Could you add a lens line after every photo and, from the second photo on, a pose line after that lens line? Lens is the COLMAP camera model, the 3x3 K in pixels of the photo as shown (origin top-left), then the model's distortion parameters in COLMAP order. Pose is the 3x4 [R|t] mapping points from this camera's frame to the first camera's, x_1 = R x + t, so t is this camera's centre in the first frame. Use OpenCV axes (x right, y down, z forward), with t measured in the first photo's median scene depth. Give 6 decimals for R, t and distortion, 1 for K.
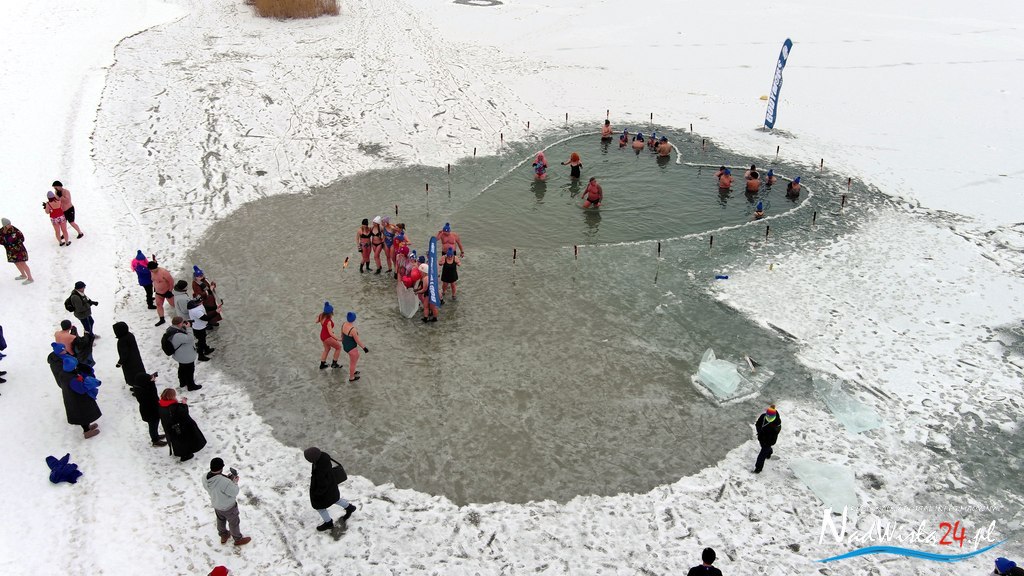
lens RADIAL K [[802.8, 0, 509.9], [0, 802.8, 287.7], [0, 0, 1]] dist [0.023277, -0.040001]
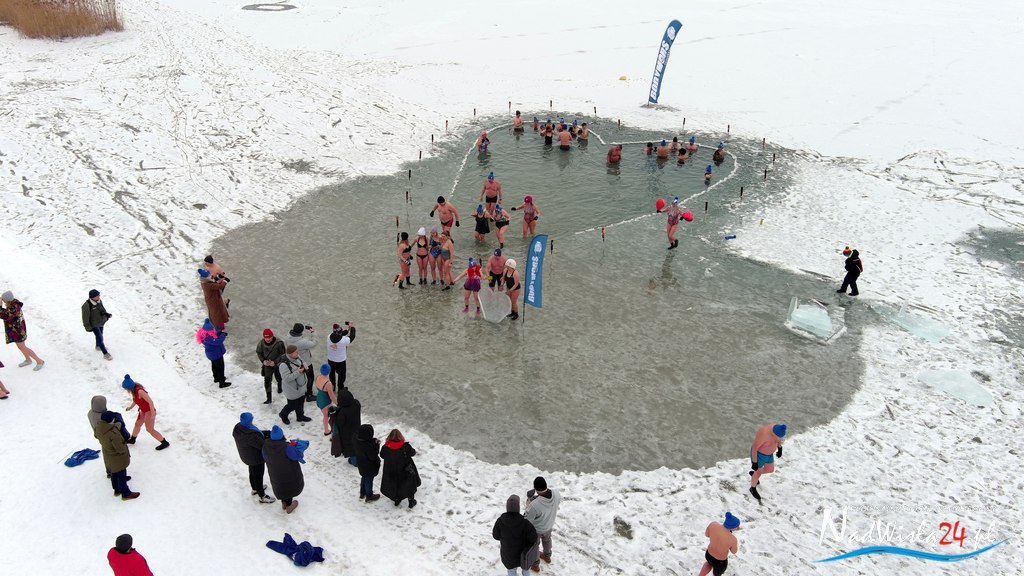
lens RADIAL K [[802.8, 0, 511.0], [0, 802.8, 285.1], [0, 0, 1]] dist [0.023277, -0.040001]
pose [[0.933059, -0.167923, 0.318125, -0.297487], [0.168242, 0.985384, 0.026684, -0.022425], [-0.317957, 0.028624, 0.947673, 0.045808]]
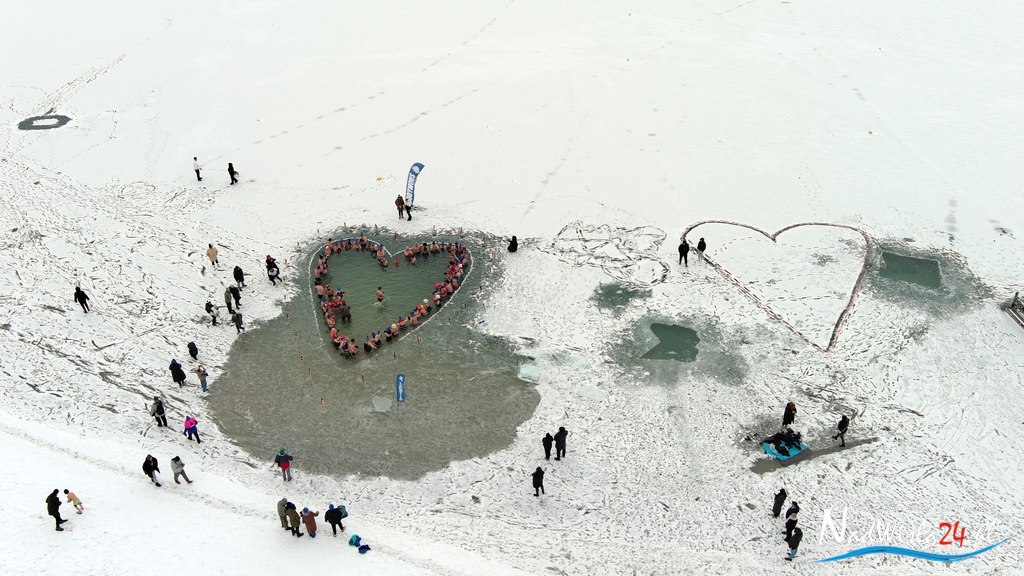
lens RADIAL K [[802.8, 0, 512.1], [0, 802.8, 282.9], [0, 0, 1]] dist [0.023277, -0.040001]
pose [[0.727506, -0.386400, 0.566948, -0.638155], [0.327013, 0.921717, 0.208568, -0.402236], [-0.603156, 0.033665, 0.796912, -0.544156]]
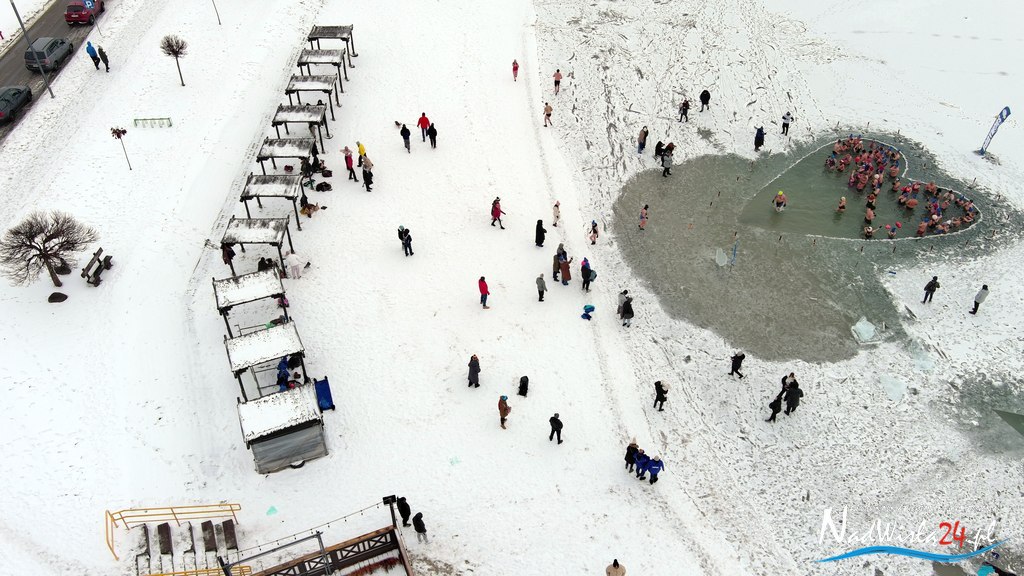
lens RADIAL K [[802.8, 0, 509.1], [0, 802.8, 288.7], [0, 0, 1]] dist [0.023277, -0.040001]
pose [[0.940977, 0.206011, -0.268555, -0.049745], [-0.139440, 0.958924, 0.247023, -0.247592], [0.308413, -0.194996, 0.931052, -0.800319]]
